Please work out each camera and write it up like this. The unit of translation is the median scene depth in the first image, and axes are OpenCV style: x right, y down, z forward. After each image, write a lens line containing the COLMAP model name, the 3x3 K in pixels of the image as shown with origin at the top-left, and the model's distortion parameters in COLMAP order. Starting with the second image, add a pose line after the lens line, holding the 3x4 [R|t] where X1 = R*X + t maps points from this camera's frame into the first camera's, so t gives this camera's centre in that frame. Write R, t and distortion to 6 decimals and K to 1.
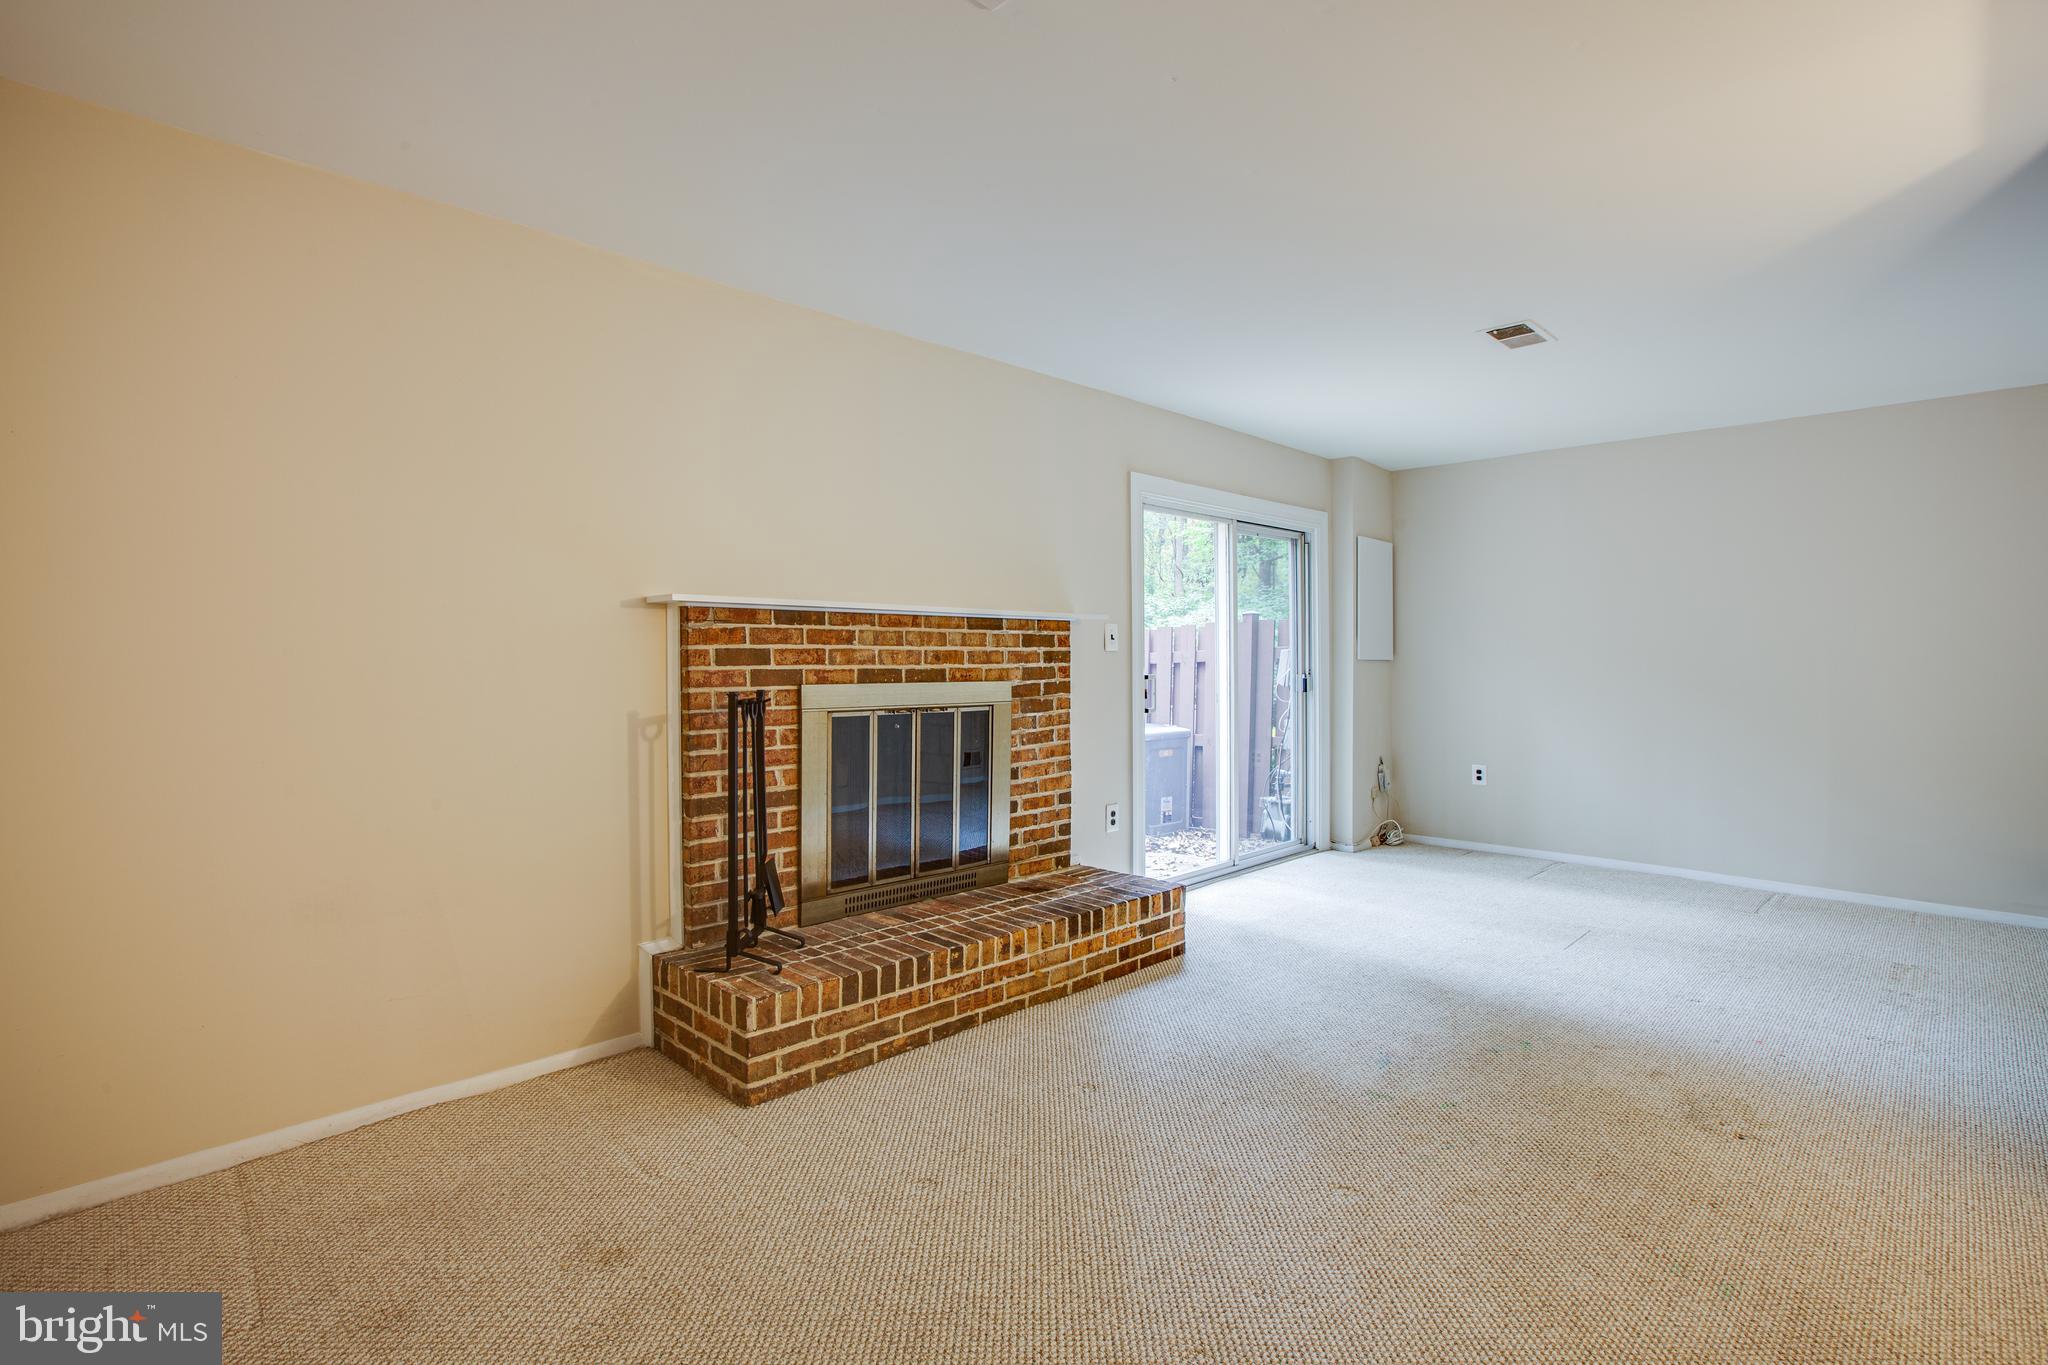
lens RADIAL K [[933.5, 0, 1010.6], [0, 933.5, 682.0], [0, 0, 1]] dist [-0.047739, 0.016839]
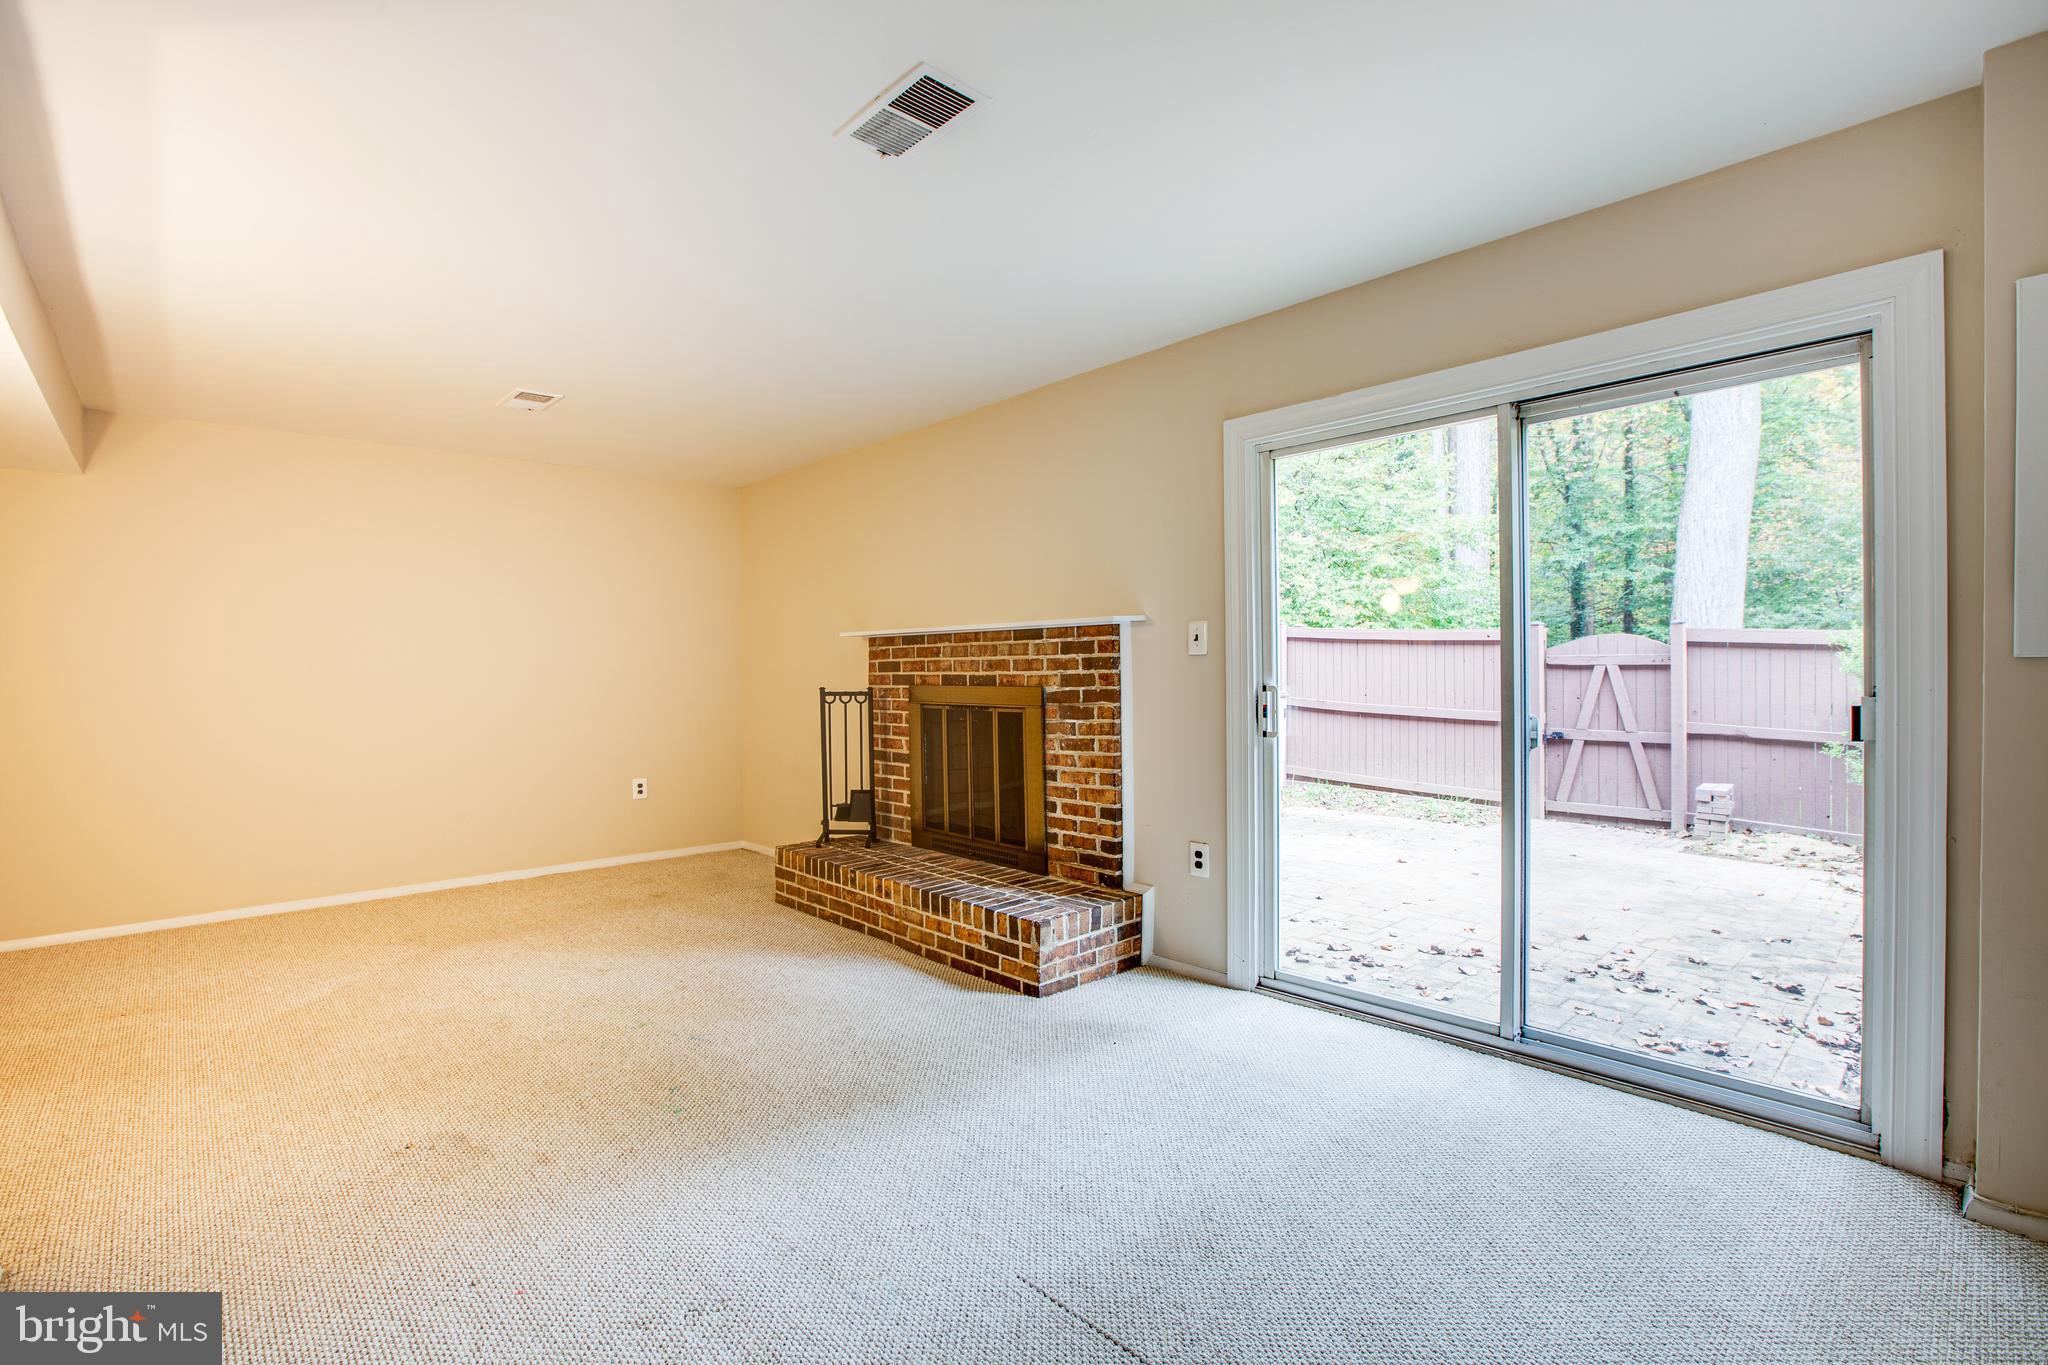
lens RADIAL K [[933.5, 0, 1010.6], [0, 933.5, 682.0], [0, 0, 1]] dist [-0.047739, 0.016839]
pose [[-0.011654, 0.023328, -0.999660, 1.096137], [-0.006096, 0.999708, 0.023400, -0.032448], [0.999914, 0.006366, -0.011508, 1.006194]]
